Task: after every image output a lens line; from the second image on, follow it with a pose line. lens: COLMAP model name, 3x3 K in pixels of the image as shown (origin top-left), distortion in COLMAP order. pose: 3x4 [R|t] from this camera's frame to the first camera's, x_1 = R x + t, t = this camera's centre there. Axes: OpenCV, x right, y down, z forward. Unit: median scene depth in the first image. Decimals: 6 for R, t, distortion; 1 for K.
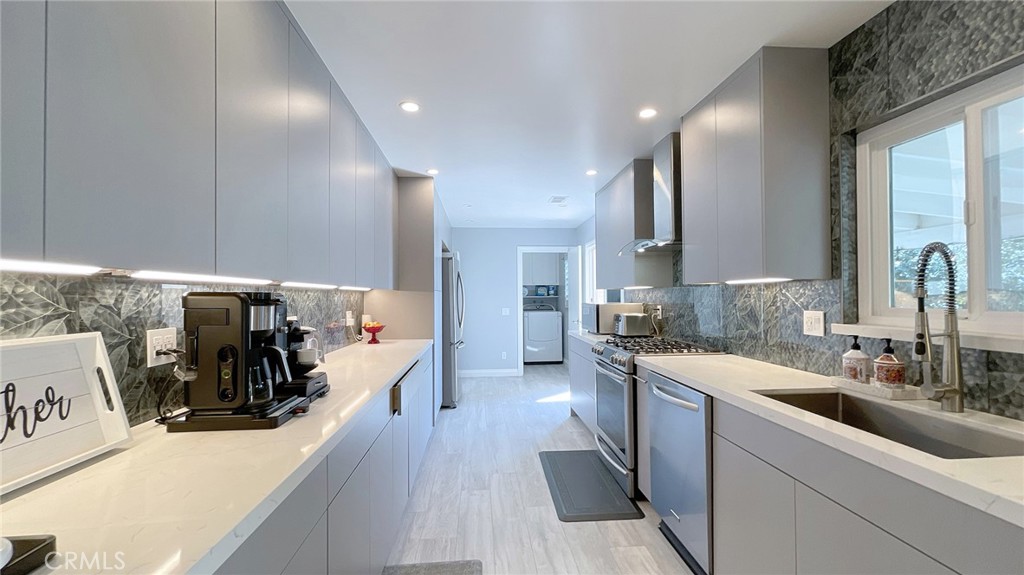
lens RADIAL K [[413.3, 0, 511.8], [0, 413.3, 288.4], [0, 0, 1]] dist [-0.000003, 0.000201]
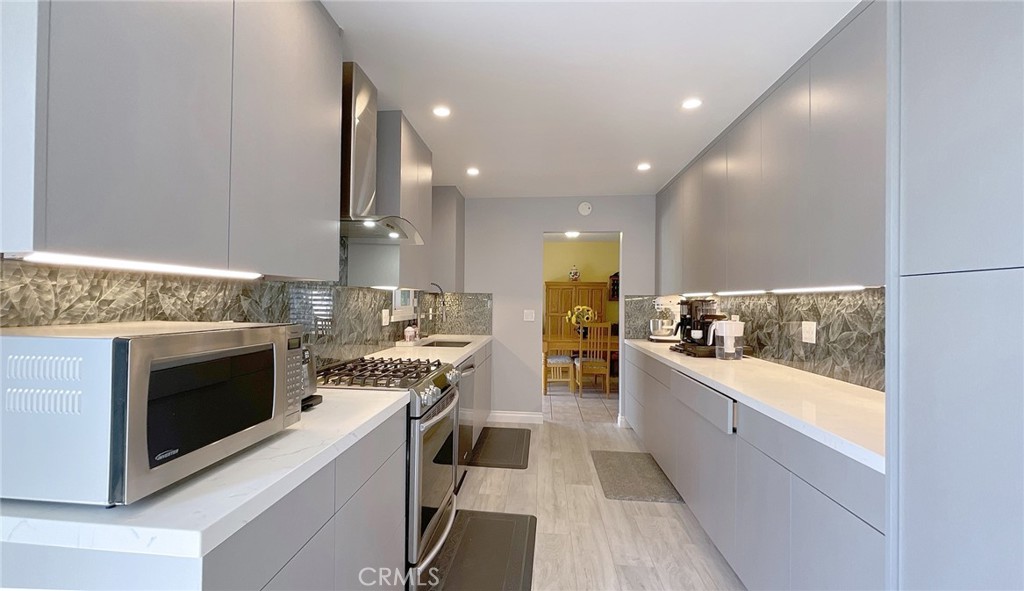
lens RADIAL K [[405.1, 0, 510.8], [0, 405.1, 296.3], [0, 0, 1]] dist [0.000329, 0.000023]
pose [[-0.985926, 0.001440, 0.167177, 0.009261], [-0.002233, 0.999760, -0.021781, 0.031861], [-0.167168, -0.021848, -0.985686, 2.083557]]
